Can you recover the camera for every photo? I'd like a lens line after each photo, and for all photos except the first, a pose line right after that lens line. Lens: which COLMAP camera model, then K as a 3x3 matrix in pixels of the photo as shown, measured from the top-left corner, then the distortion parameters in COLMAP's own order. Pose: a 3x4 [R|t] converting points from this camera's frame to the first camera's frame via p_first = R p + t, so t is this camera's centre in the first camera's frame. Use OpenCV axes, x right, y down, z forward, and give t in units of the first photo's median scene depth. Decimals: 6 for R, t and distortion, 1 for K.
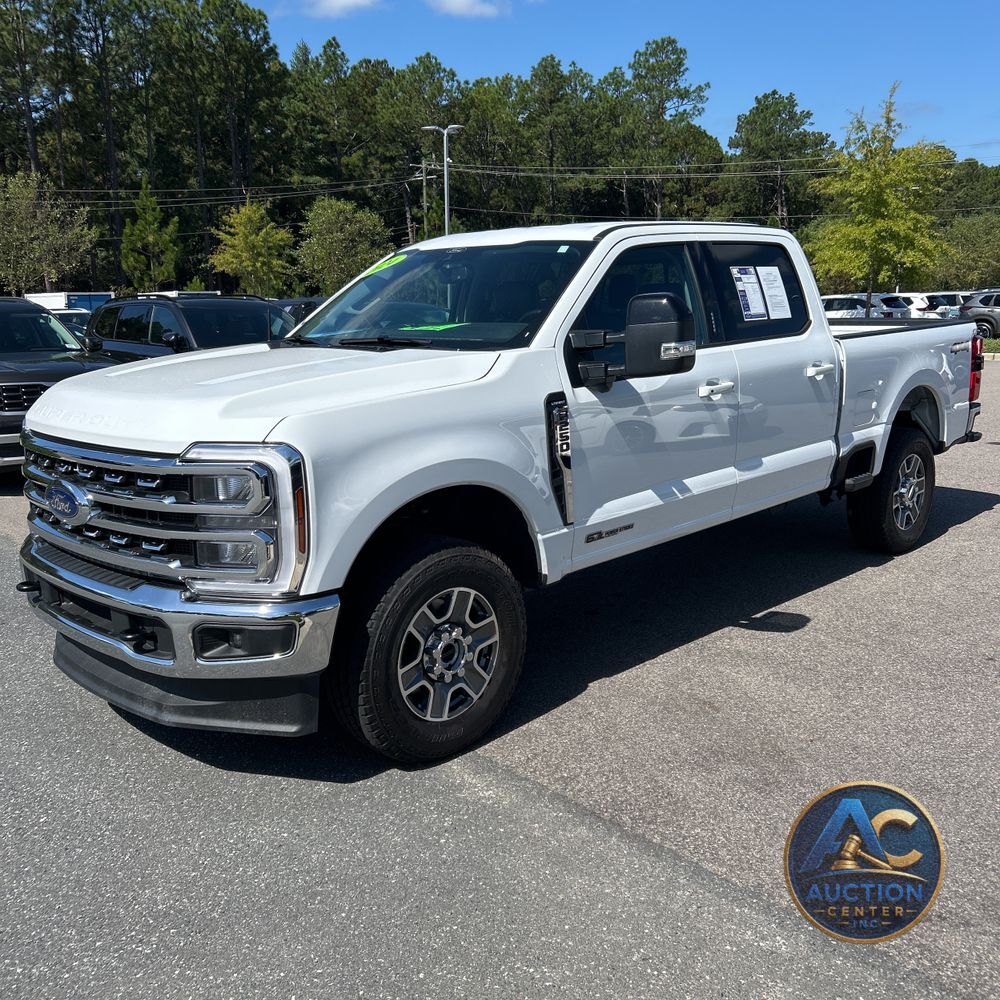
lens RADIAL K [[991.7, 0, 497.3], [0, 991.7, 527.8], [0, 0, 1]] dist [0.024150, -0.011146]
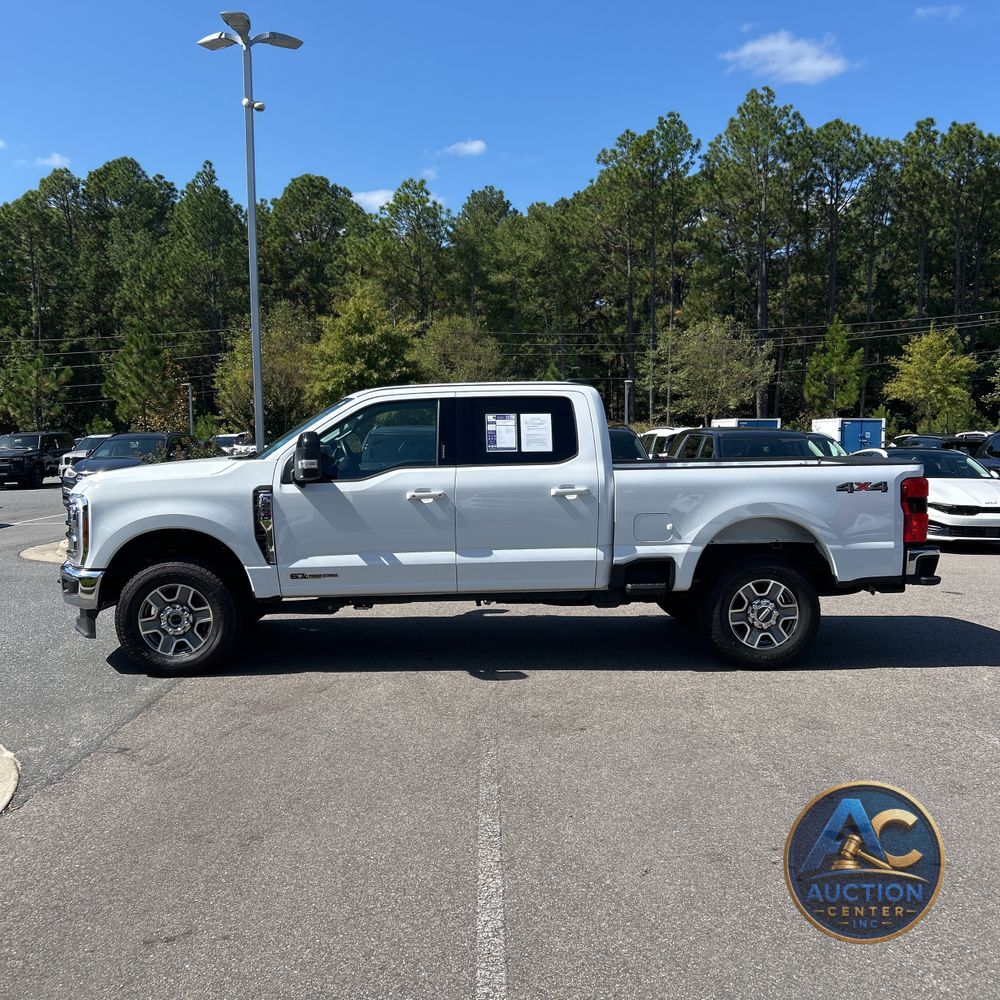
lens RADIAL K [[986.5, 0, 503.3], [0, 986.5, 536.5], [0, 0, 1]] dist [0.097817, -0.141634]
pose [[0.750137, 0.089957, -0.655135, 0.102805], [-0.163389, 0.985201, -0.051804, -0.001850], [0.640779, 0.145902, 0.753734, -0.001717]]
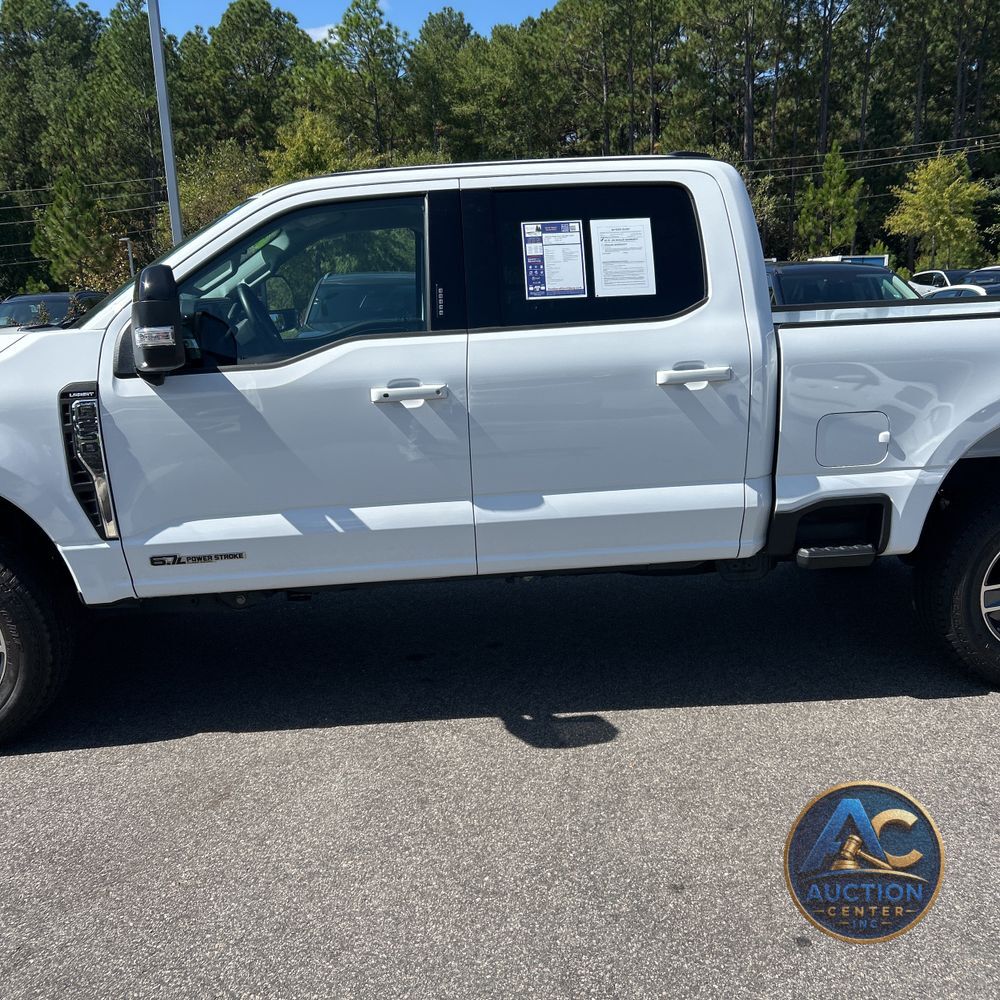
lens RADIAL K [[991.7, 0, 497.3], [0, 991.7, 527.8], [0, 0, 1]] dist [0.024150, -0.011146]
pose [[0.767909, 0.151186, -0.622461, 0.060006], [-0.130407, 0.988295, 0.079162, -0.008702], [0.627144, 0.020384, 0.778637, 0.038117]]
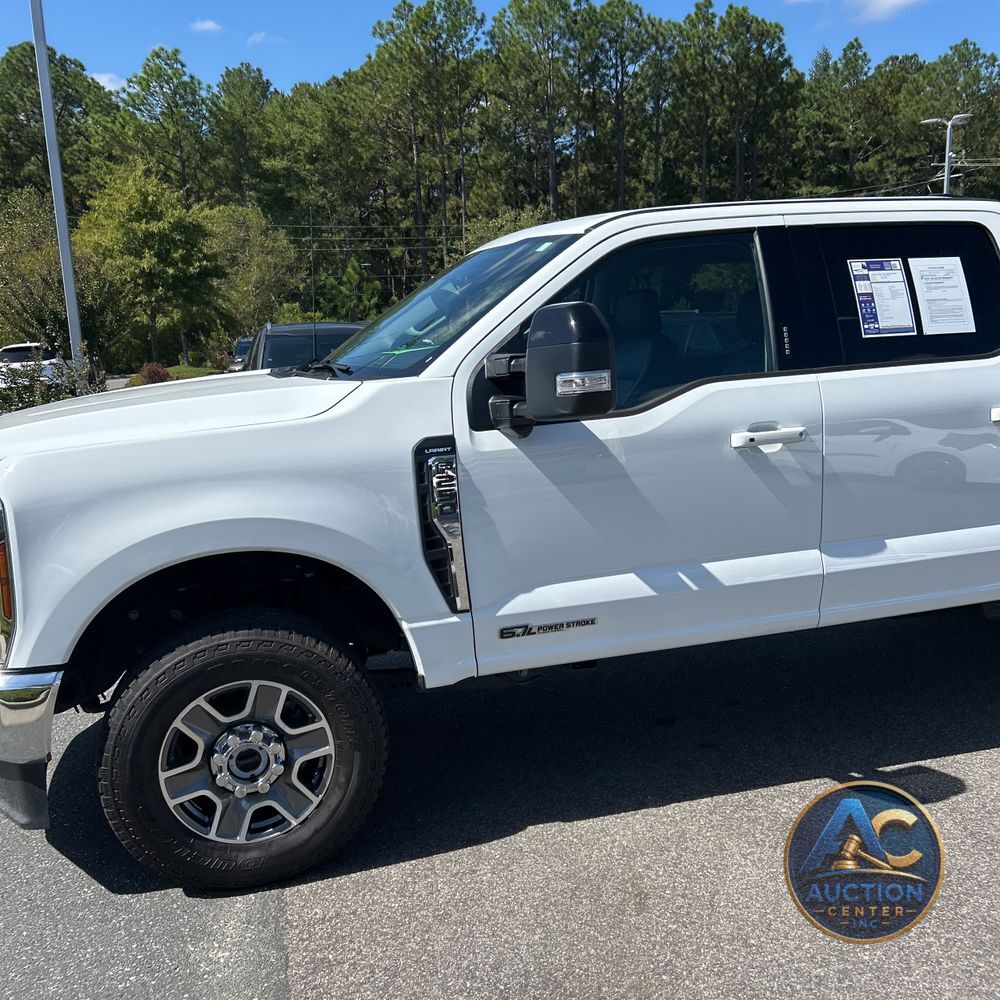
lens RADIAL K [[998.3, 0, 500.0], [0, 998.3, 517.8], [0, 0, 1]] dist [0.037105, -0.021132]
pose [[0.880997, 0.075733, -0.467021, 0.031128], [-0.088269, 0.996084, -0.004985, -0.005136], [0.464815, 0.045615, 0.884232, 0.024198]]
